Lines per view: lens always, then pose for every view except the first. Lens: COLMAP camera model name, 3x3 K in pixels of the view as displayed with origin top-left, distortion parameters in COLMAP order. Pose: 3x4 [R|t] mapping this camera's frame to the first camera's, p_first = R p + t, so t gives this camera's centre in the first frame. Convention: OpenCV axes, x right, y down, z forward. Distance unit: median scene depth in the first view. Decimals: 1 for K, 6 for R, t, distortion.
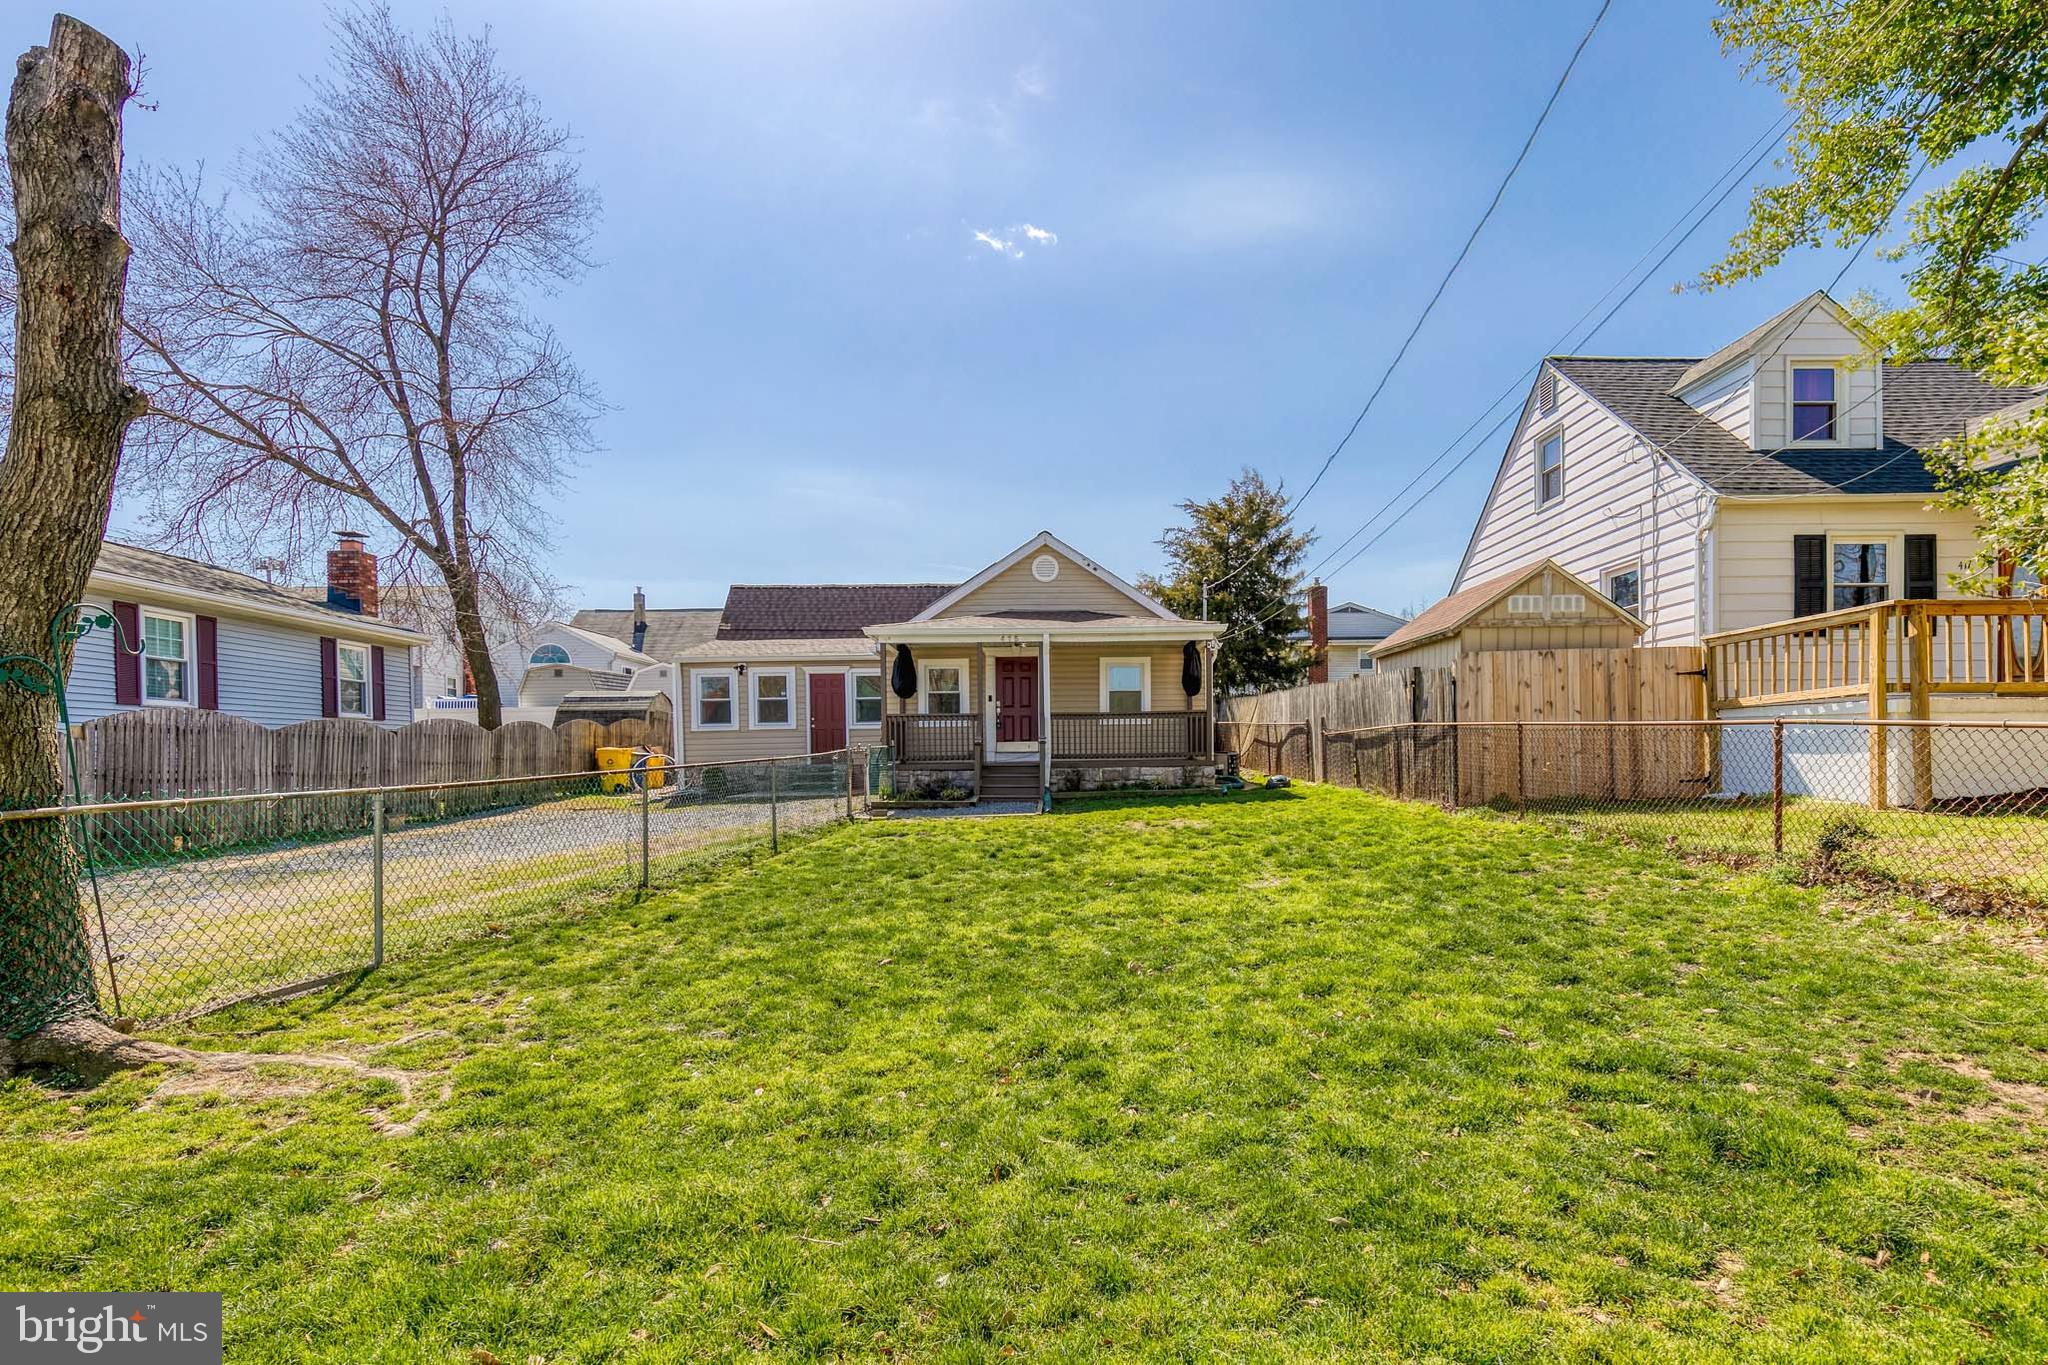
lens RADIAL K [[942.2, 0, 1011.4], [0, 942.2, 757.9], [0, 0, 1]] dist [0.013176, -0.003536]
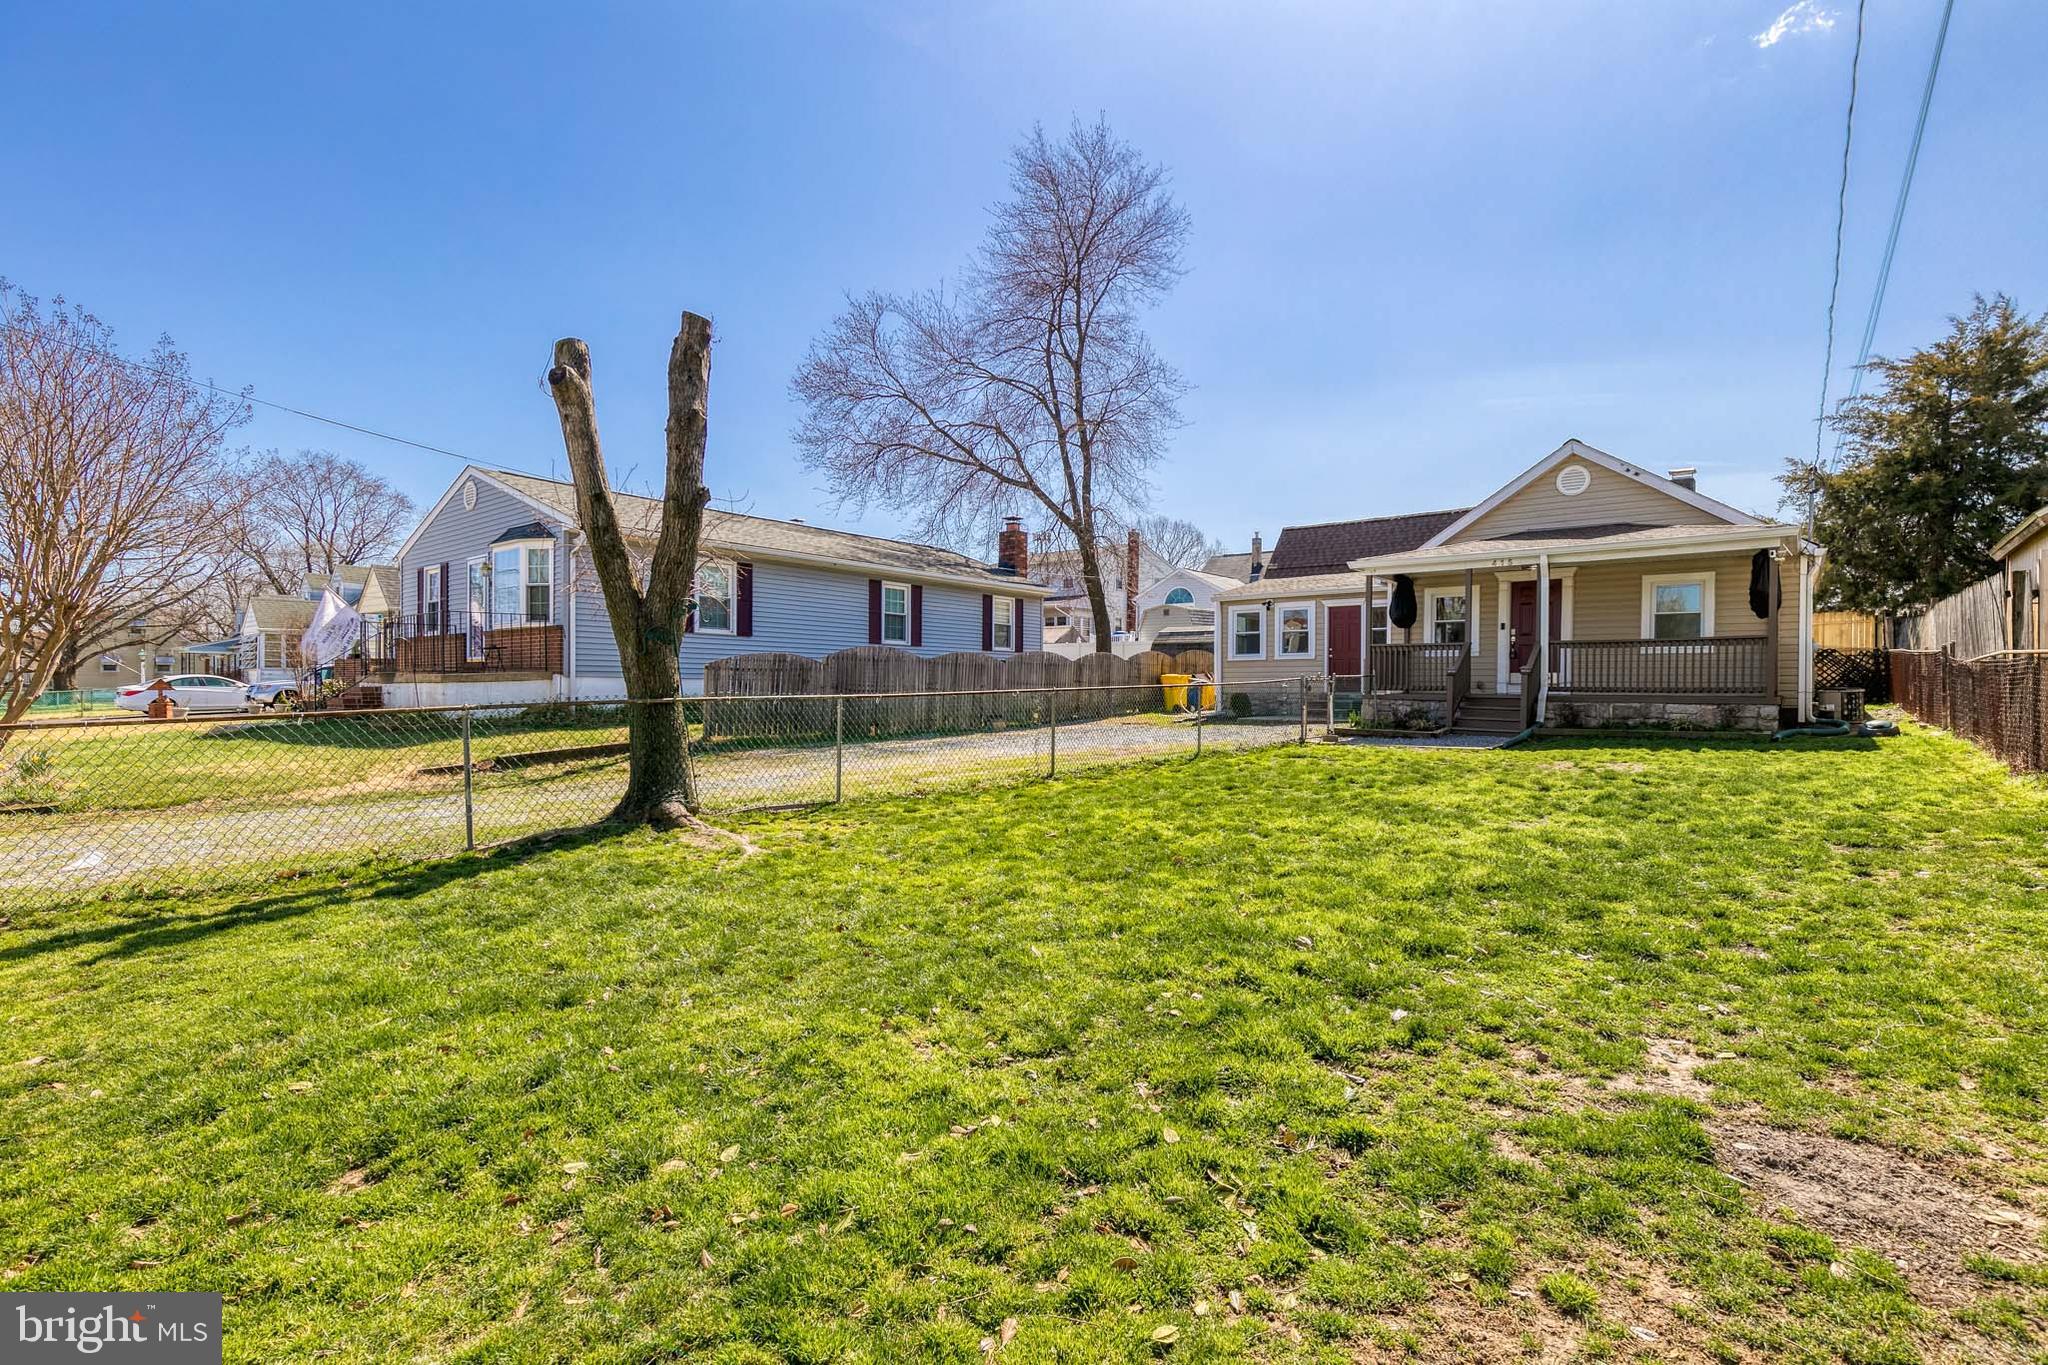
lens RADIAL K [[942.2, 0, 1062.6], [0, 942.2, 680.7], [0, 0, 1]] dist [0.013176, -0.003536]
pose [[0.761228, 0.015431, -0.648300, 0.259668], [-0.019477, 0.999810, 0.000927, -0.000926], [0.648191, 0.011921, 0.761384, -0.002832]]
